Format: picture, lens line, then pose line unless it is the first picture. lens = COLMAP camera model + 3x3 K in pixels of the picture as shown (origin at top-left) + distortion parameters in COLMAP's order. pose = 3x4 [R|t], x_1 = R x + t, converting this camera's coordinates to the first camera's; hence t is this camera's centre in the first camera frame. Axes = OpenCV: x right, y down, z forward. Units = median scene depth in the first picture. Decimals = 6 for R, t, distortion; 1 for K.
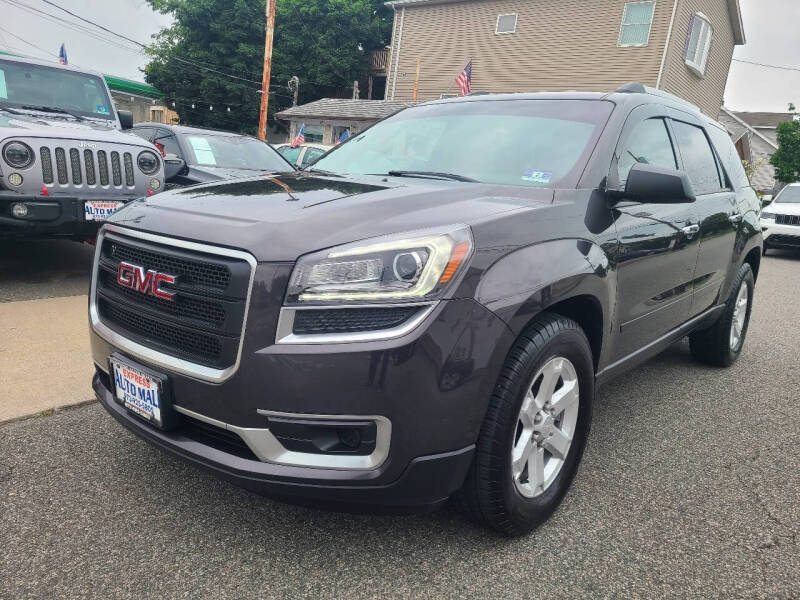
lens RADIAL K [[671.1, 0, 402.6], [0, 671.1, 291.1], [0, 0, 1]] dist [0.028709, 0.002542]
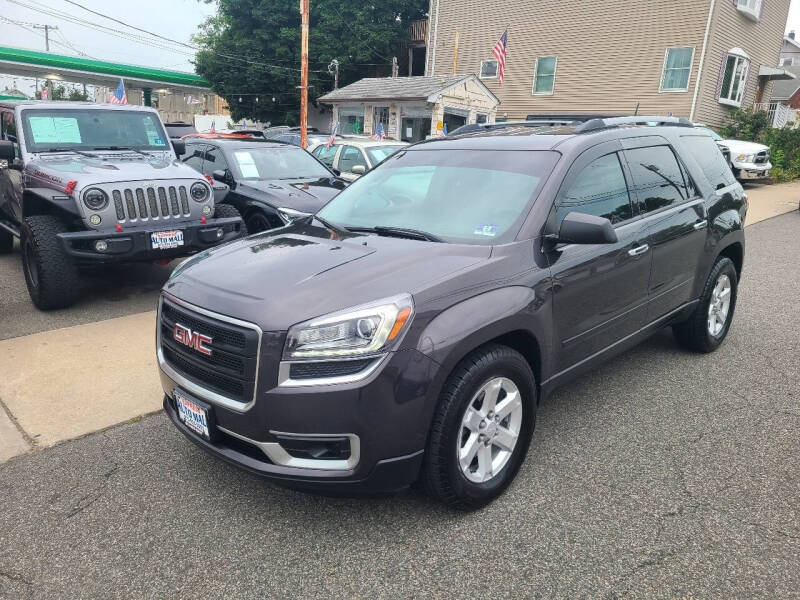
lens RADIAL K [[671.8, 0, 379.6], [0, 671.8, 300.0], [0, 0, 1]] dist [0.016982, -0.003536]
pose [[0.991268, -0.042760, -0.124738, 0.162119], [0.051596, 0.996317, 0.068486, -0.145930], [0.121351, -0.074324, 0.989823, -0.300730]]
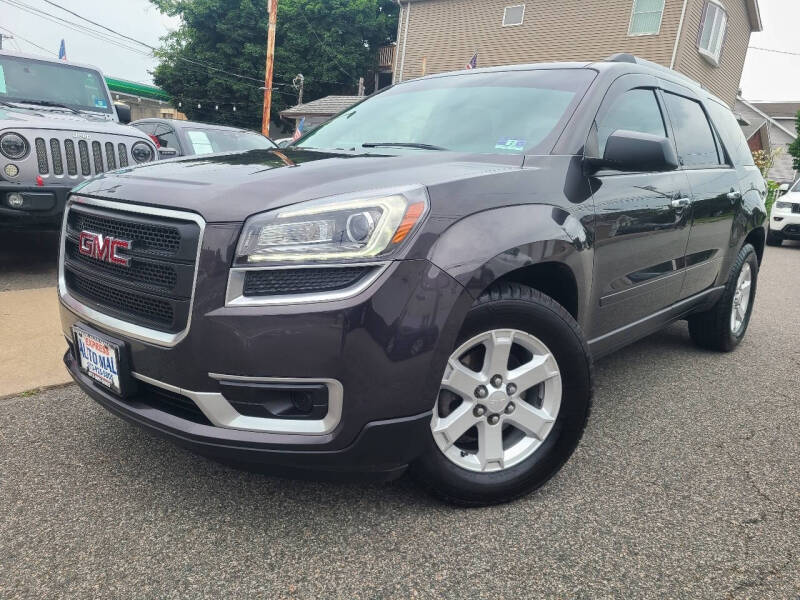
lens RADIAL K [[671.8, 0, 379.6], [0, 671.8, 300.0], [0, 0, 1]] dist [0.016982, -0.003536]
pose [[0.998602, -0.006902, -0.052413, 0.064097], [0.007527, 0.999903, 0.011735, 0.043720], [0.052327, -0.012113, 0.998557, 0.021583]]
